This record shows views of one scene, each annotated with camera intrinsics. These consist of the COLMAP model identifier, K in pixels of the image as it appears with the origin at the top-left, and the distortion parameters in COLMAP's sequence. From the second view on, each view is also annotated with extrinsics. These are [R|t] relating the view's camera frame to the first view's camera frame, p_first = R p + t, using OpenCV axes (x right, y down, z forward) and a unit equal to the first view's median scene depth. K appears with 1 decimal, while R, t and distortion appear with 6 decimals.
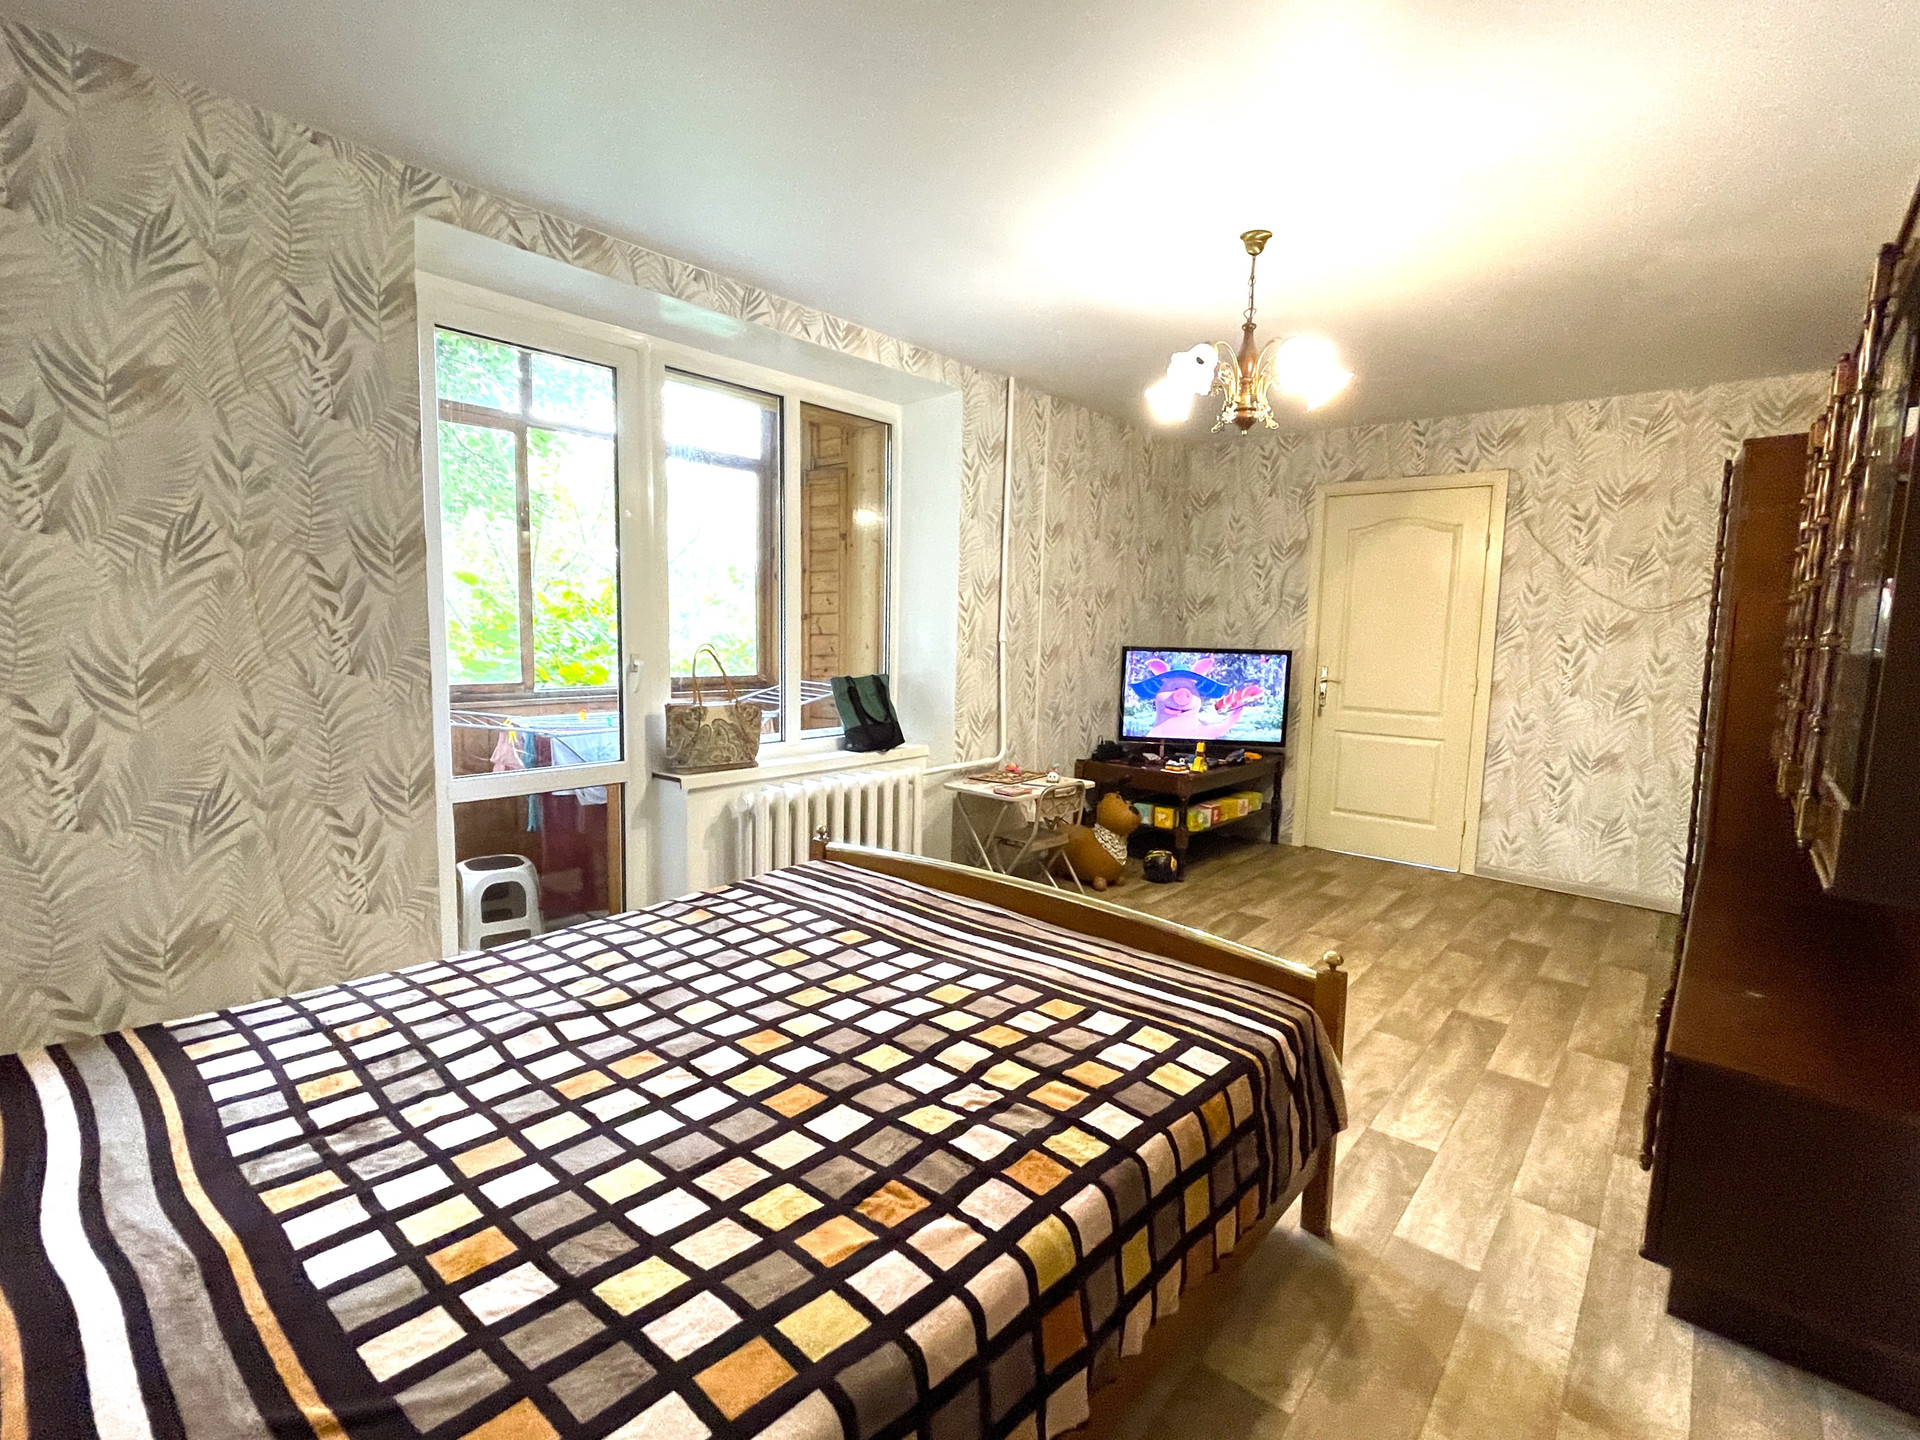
lens RADIAL K [[893.1, 0, 965.9], [0, 893.1, 737.0], [0, 0, 1]] dist [0.002434, 0.001133]
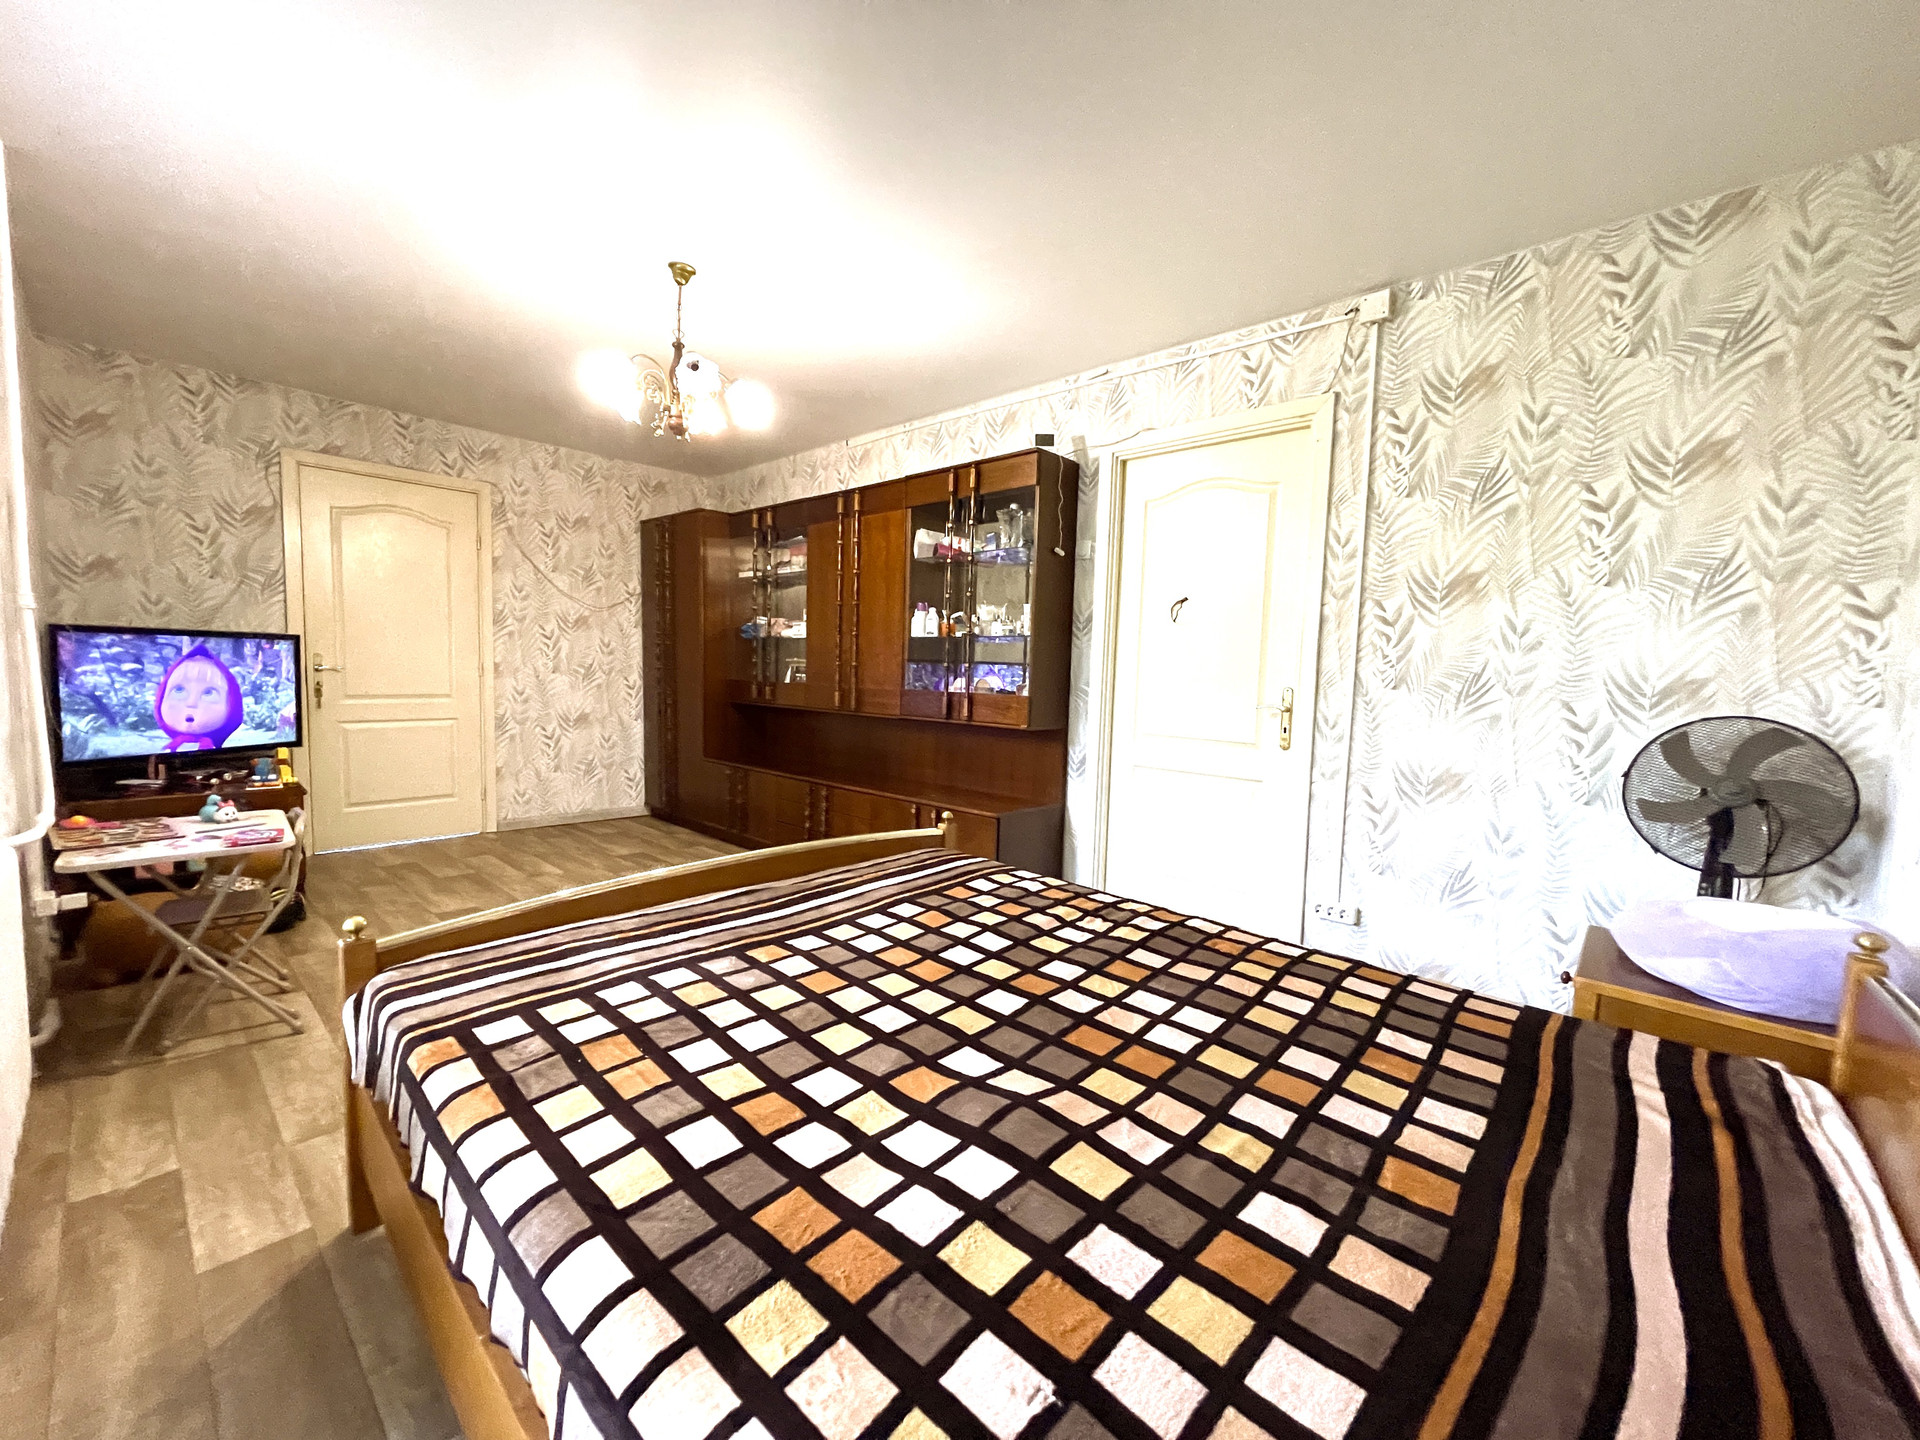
lens RADIAL K [[779.3, 0, 933.0], [0, 779.3, 732.4], [0, 0, 1]] dist [-0.001651, 0.000541]
pose [[0.044921, -0.108435, 0.993088, -0.810420], [0.098265, 0.989750, 0.103626, -0.044566], [-0.994146, 0.092931, 0.055116, 0.758821]]
